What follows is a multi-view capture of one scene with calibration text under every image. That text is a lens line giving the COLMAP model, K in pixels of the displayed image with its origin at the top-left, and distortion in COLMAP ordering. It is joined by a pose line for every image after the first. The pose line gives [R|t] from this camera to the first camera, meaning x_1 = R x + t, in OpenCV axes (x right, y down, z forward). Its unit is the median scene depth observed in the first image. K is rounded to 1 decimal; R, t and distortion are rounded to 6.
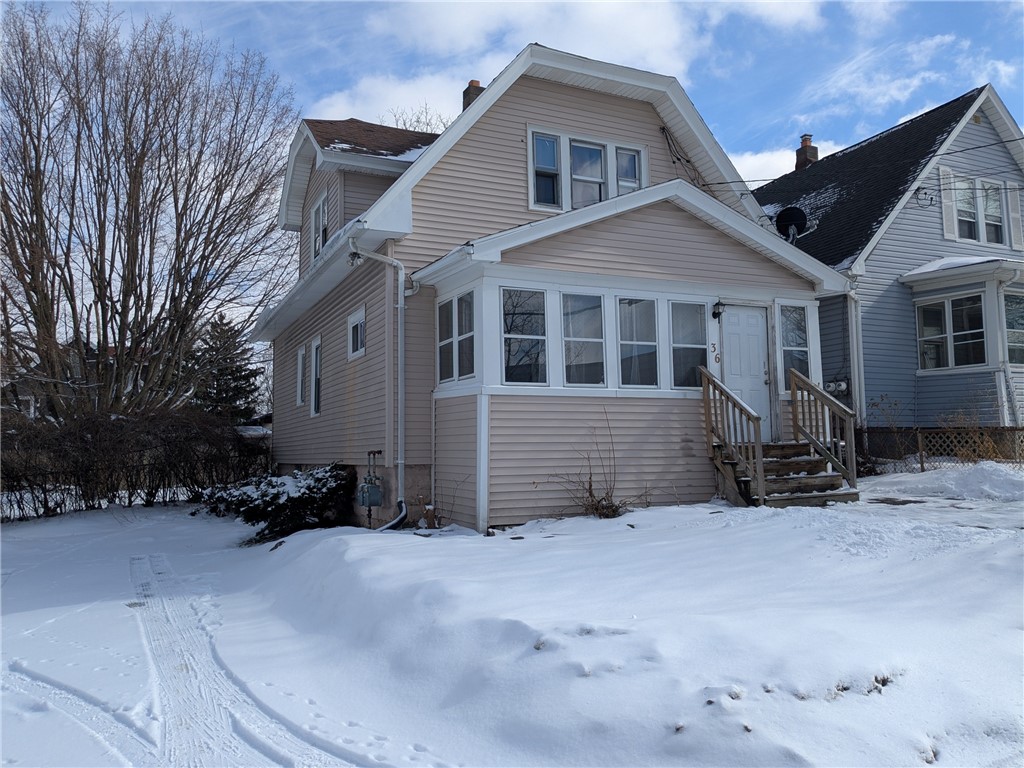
lens RADIAL K [[791.8, 0, 512.0], [0, 791.8, 384.0], [0, 0, 1]] dist [0.052819, -0.072994]
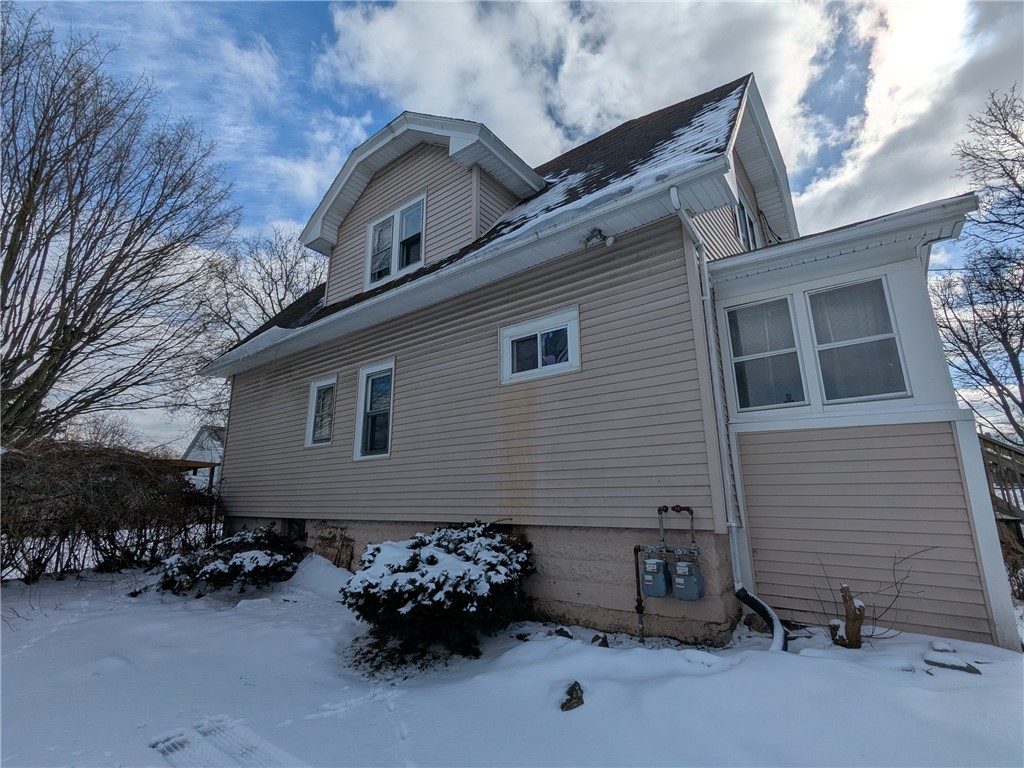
lens RADIAL K [[476.9, 0, 506.3], [0, 476.9, 381.3], [0, 0, 1]] dist [0.001738, 0.000198]
pose [[0.892812, 0.112756, 0.436089, -0.473044], [-0.042320, 0.984877, -0.168009, 0.054013], [-0.448438, 0.131545, 0.884081, 0.692466]]
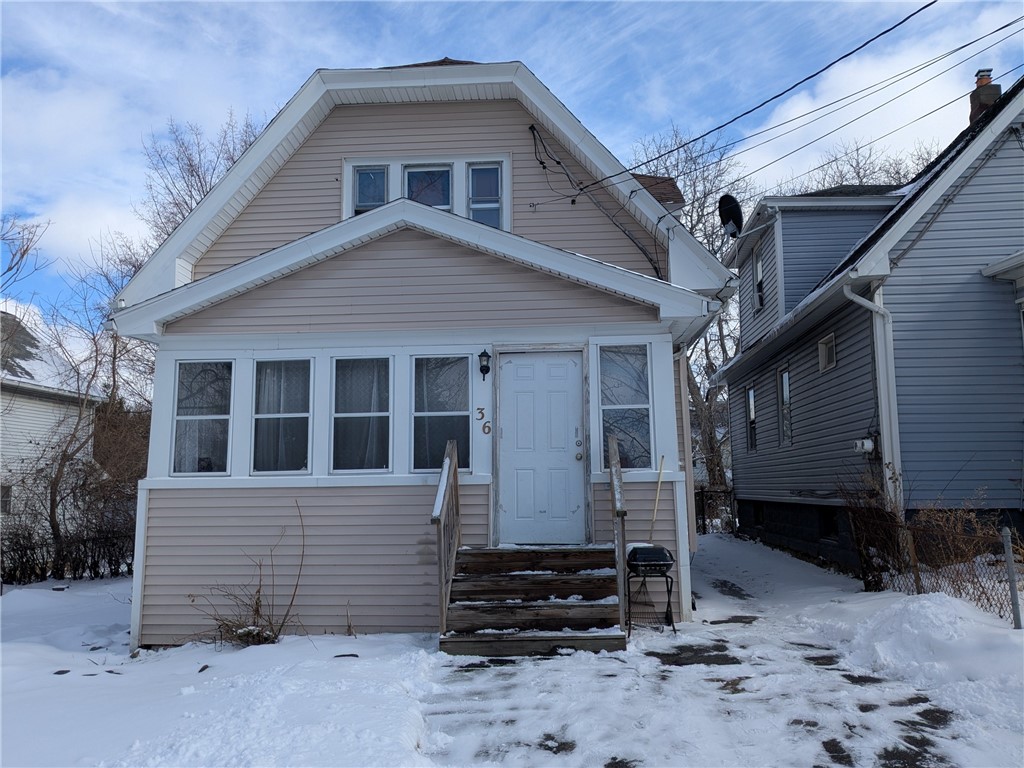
lens RADIAL K [[791.8, 0, 512.0], [0, 791.8, 384.0], [0, 0, 1]] dist [0.052819, -0.072994]
pose [[0.870828, -0.058708, -0.488070, 0.633719], [0.039389, 0.997984, -0.049764, -0.035256], [0.490008, 0.024112, 0.871385, 0.369284]]
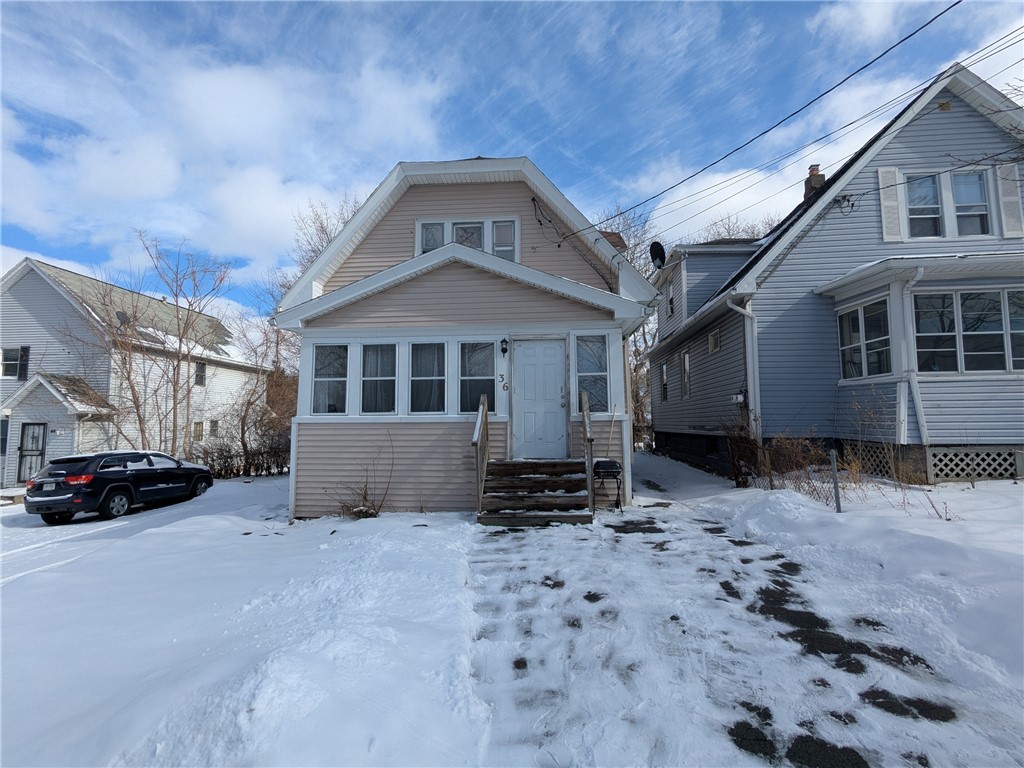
lens RADIAL K [[475.5, 0, 512.0], [0, 475.5, 384.0], [0, 0, 1]] dist [0.004354, 0.000393]
pose [[0.867495, -0.031874, -0.496424, 0.612976], [0.034878, 0.999386, -0.003219, -0.033514], [0.496222, -0.014522, 0.868074, 0.388092]]
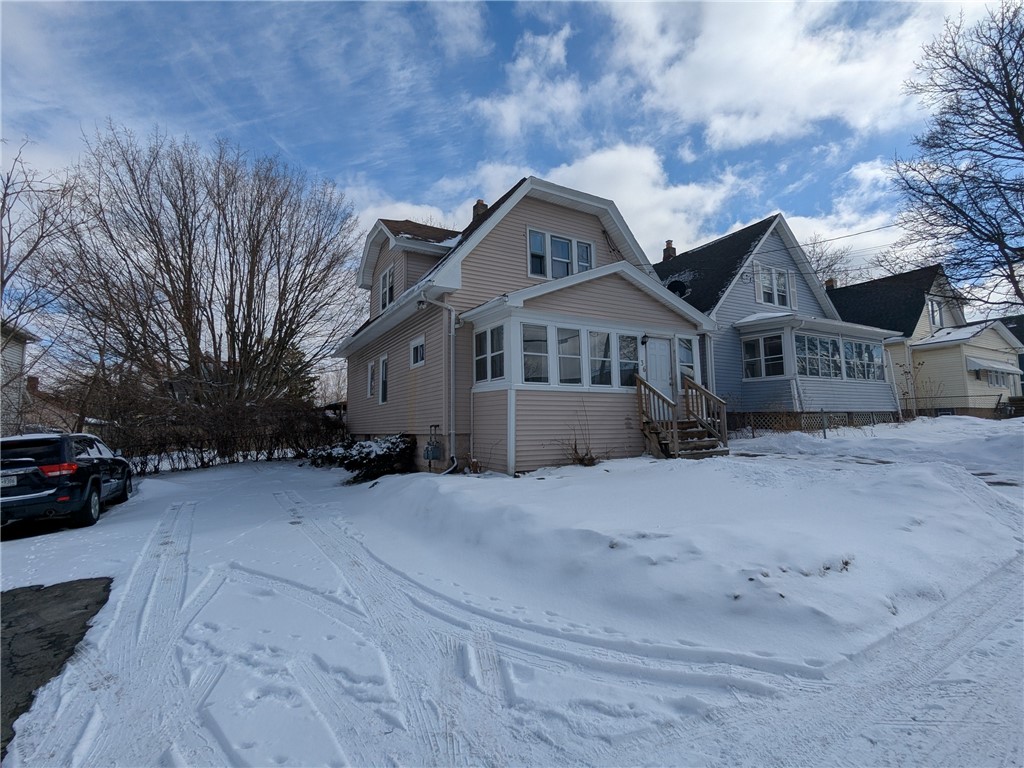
lens RADIAL K [[476.9, 0, 506.3], [0, 476.9, 381.3], [0, 0, 1]] dist [0.001738, 0.000198]
pose [[0.996823, 0.008785, 0.079165, -0.105456], [-0.007690, 0.999871, -0.014126, 0.008877], [-0.079279, 0.013472, 0.996761, 0.032971]]
